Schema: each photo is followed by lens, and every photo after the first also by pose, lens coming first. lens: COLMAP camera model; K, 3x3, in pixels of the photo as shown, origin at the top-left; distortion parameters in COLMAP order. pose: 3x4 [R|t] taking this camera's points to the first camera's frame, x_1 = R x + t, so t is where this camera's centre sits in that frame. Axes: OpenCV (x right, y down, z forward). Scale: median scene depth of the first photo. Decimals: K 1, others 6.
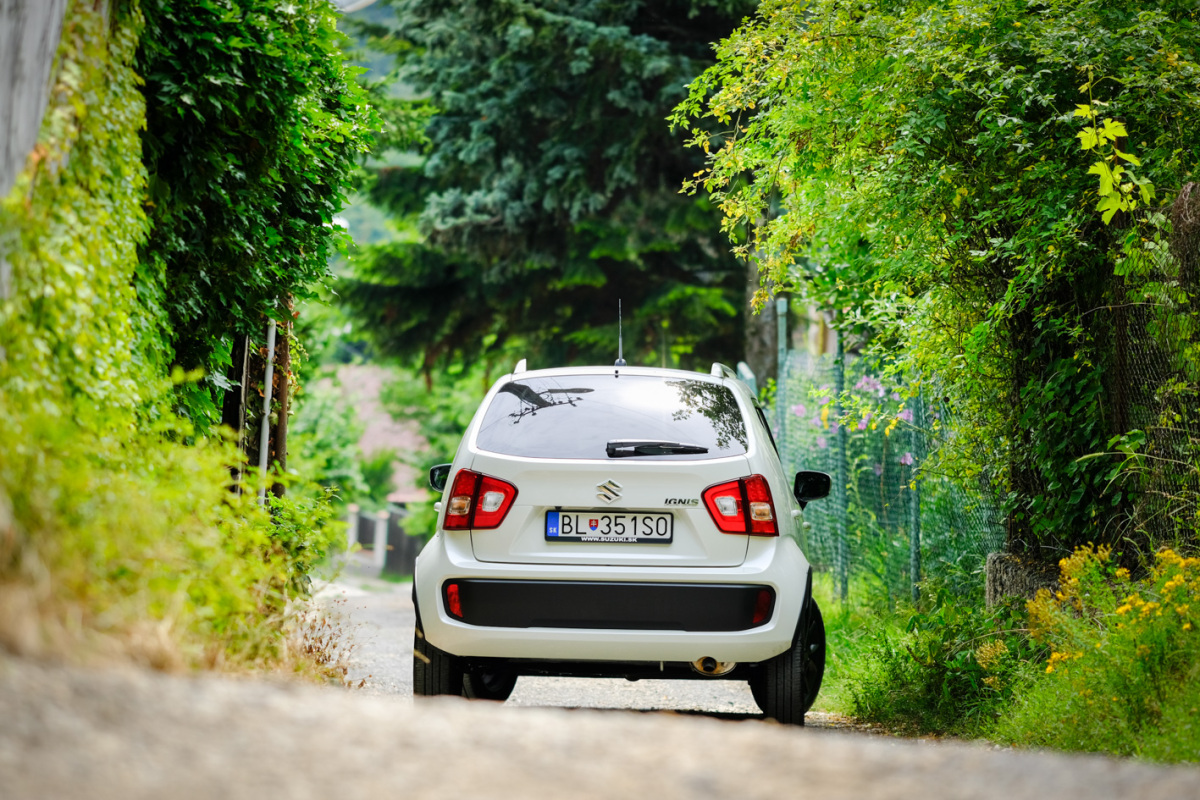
lens RADIAL K [[4547.3, 0, 597.6], [0, 4547.3, 400.0], [0, 0, 1]] dist [0.128151, 0.000000]
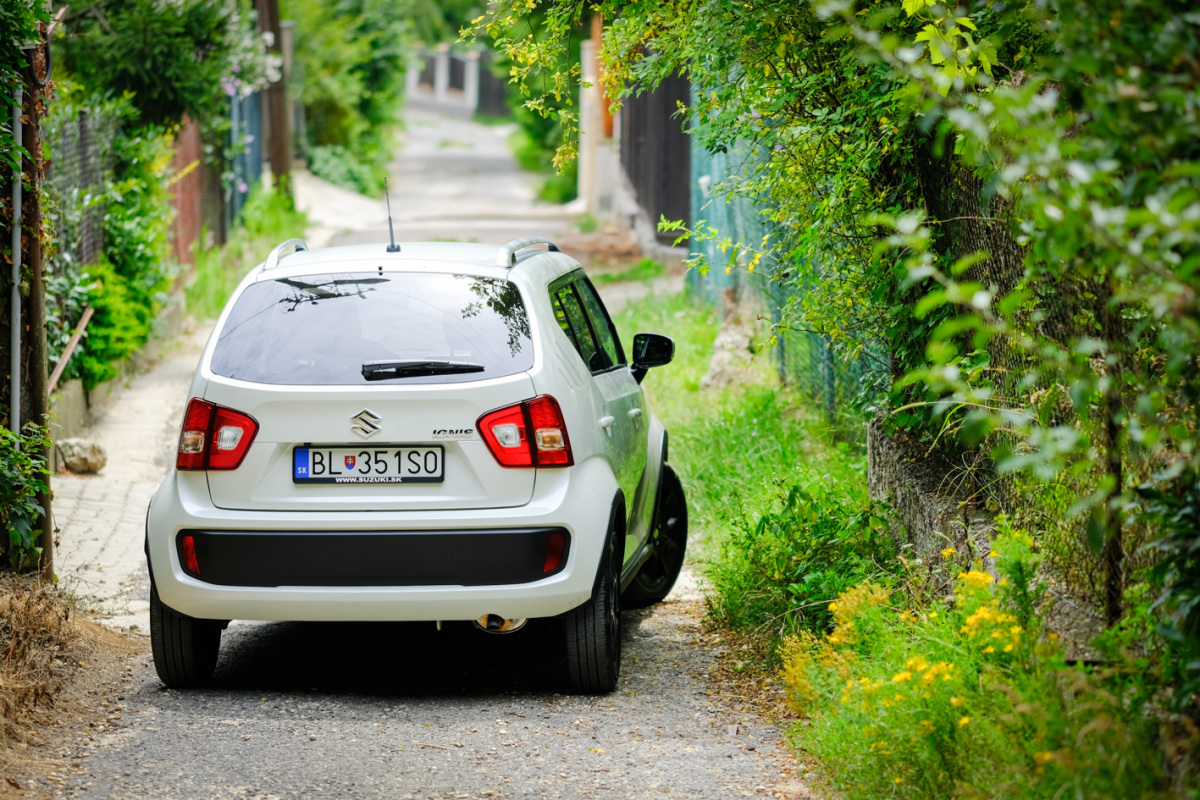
lens RADIAL K [[4547.3, 0, 607.8], [0, 4547.3, 394.3], [0, 0, 1]] dist [0.128151, 0.000000]
pose [[0.998856, -0.031592, -0.035899, 0.077066], [0.035580, 0.992550, 0.116528, -0.081163], [0.031950, -0.117672, 0.992538, 0.168396]]
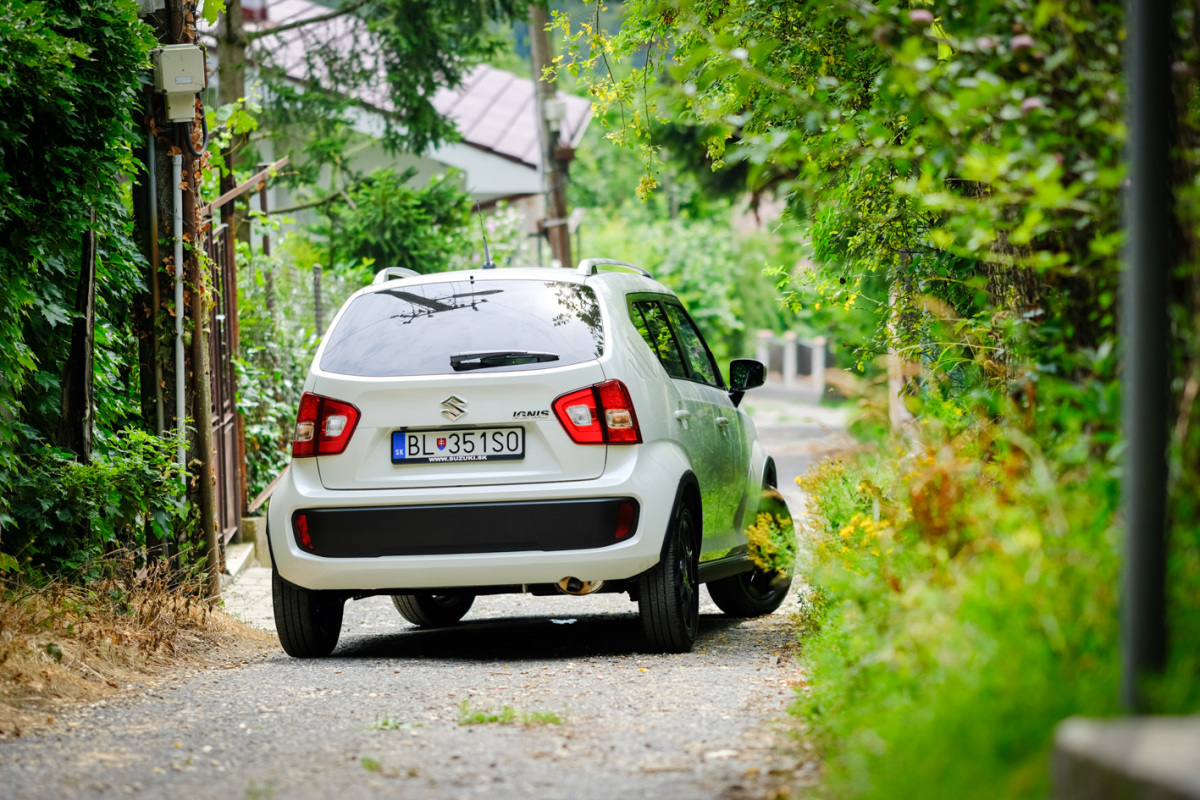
lens RADIAL K [[4547.3, 0, 598.6], [0, 4547.3, 405.4], [0, 0, 1]] dist [0.128151, 0.000000]
pose [[0.990425, -0.060813, -0.123937, 0.148295], [0.066138, 0.997036, 0.039312, -0.015393], [0.121179, -0.047132, 0.991511, 0.069914]]
